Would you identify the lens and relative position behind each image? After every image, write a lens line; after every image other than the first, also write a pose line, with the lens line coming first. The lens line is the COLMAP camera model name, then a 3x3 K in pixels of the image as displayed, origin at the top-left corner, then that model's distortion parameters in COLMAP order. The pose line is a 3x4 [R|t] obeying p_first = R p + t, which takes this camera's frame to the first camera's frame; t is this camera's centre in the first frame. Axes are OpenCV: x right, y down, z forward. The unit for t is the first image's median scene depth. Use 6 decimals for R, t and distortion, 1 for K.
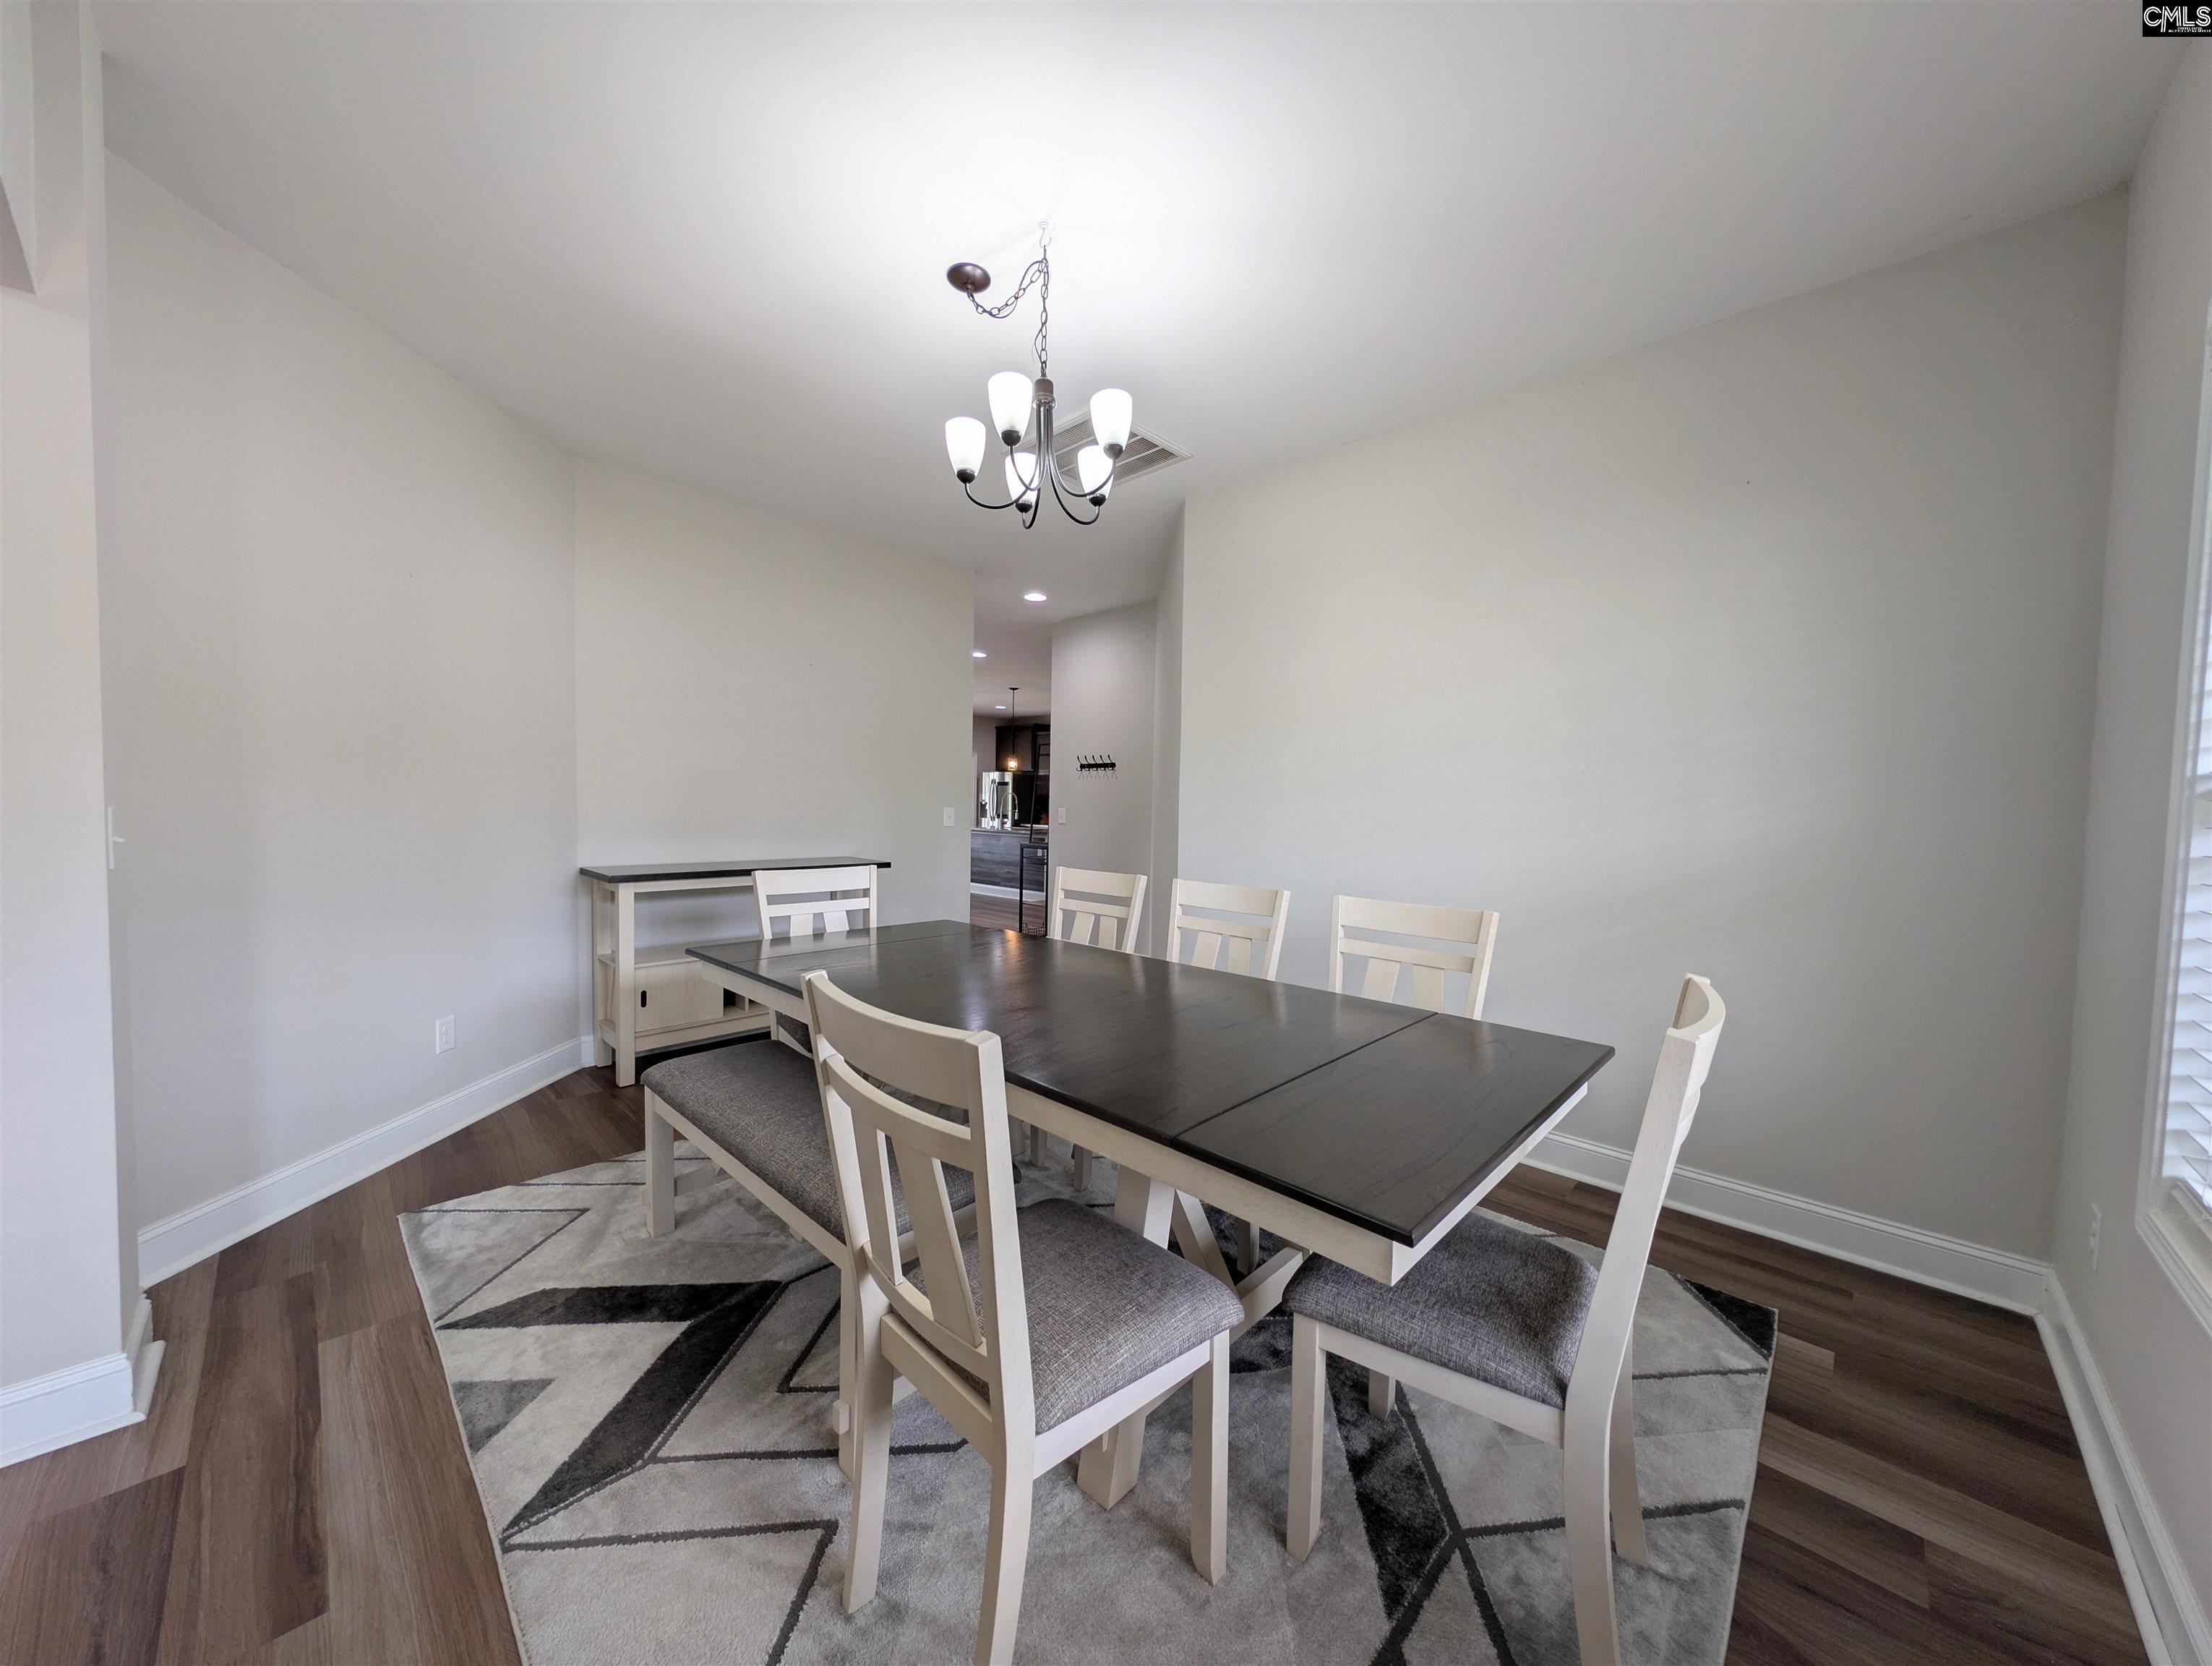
lens RADIAL K [[787.3, 0, 1119.1], [0, 787.3, 829.4], [0, 0, 1]] dist [-0.000258, -0.000757]
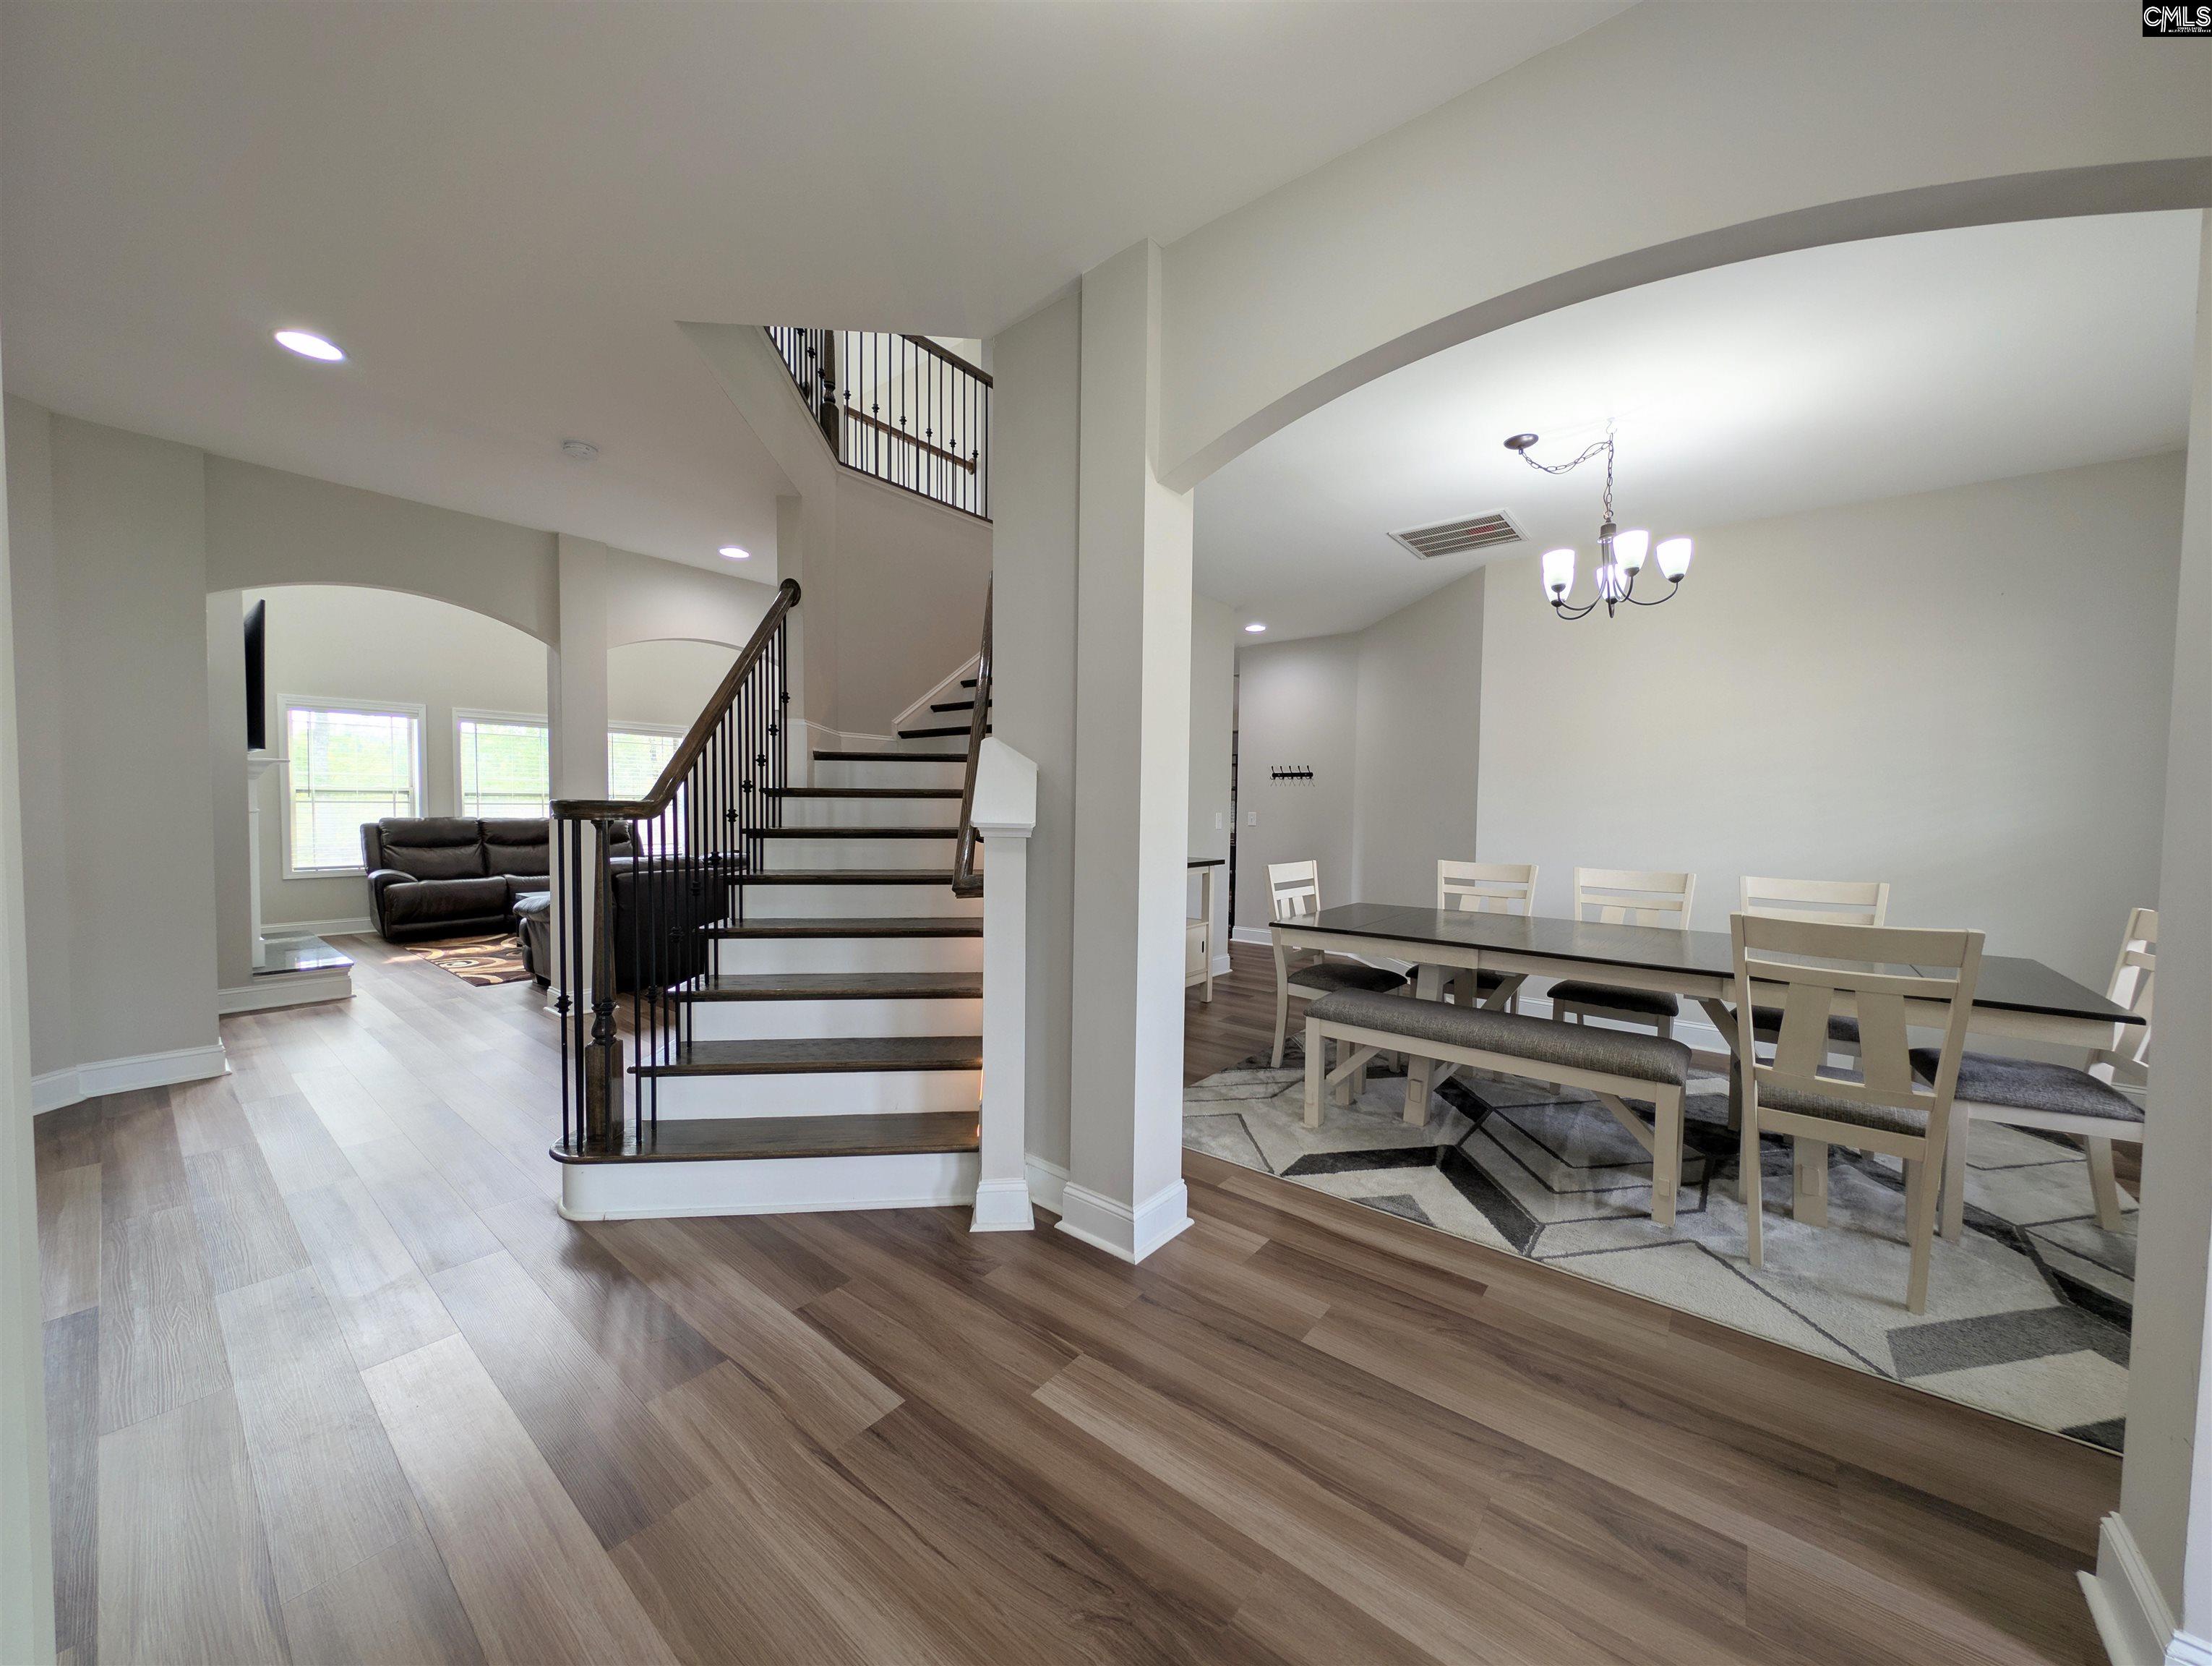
lens RADIAL K [[787.3, 0, 1120.6], [0, 787.3, 835.2], [0, 0, 1]] dist [-0.000258, -0.000757]
pose [[0.994724, -0.001278, 0.102582, -1.253909], [0.000531, 0.999973, 0.007308, -0.004953], [-0.102589, -0.007215, 0.994698, -0.393350]]
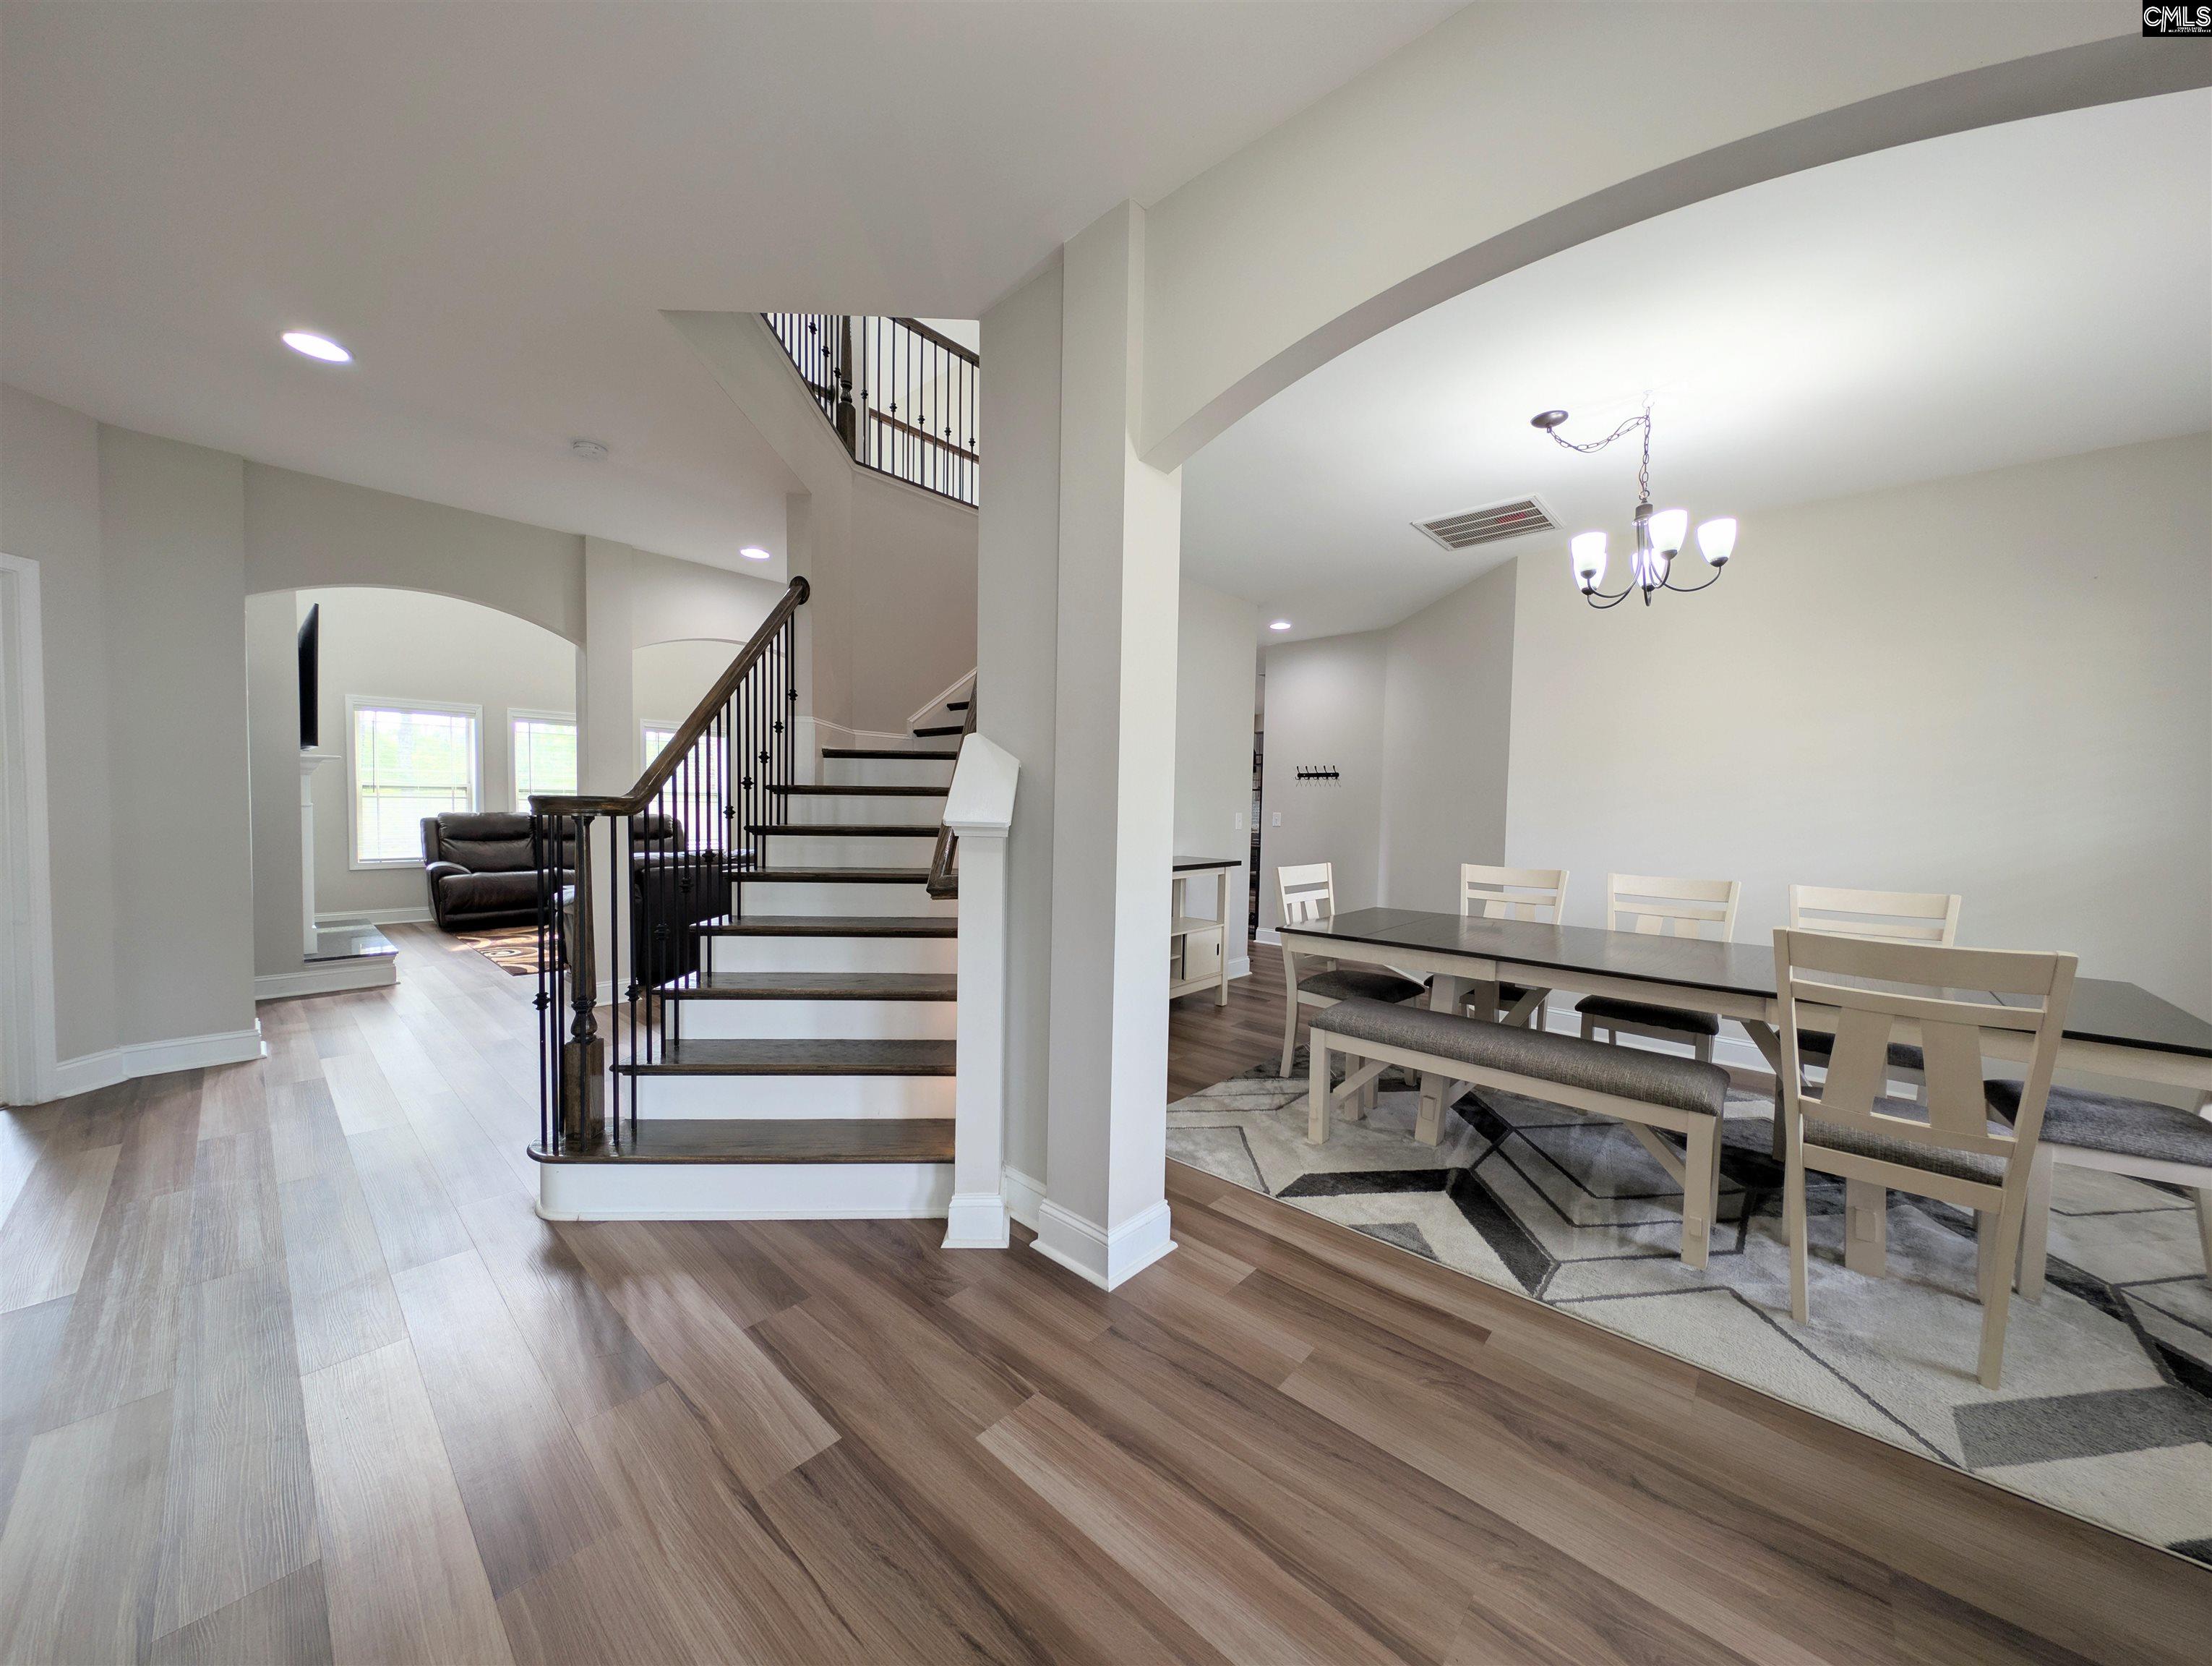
lens RADIAL K [[787.3, 0, 1101.1], [0, 787.3, 834.7], [0, 0, 1]] dist [-0.000258, -0.000757]
pose [[0.998899, 0.007060, 0.046374, -1.187709], [-0.007402, 0.999947, 0.007203, -0.004520], [-0.046321, -0.007538, 0.998898, -0.337831]]
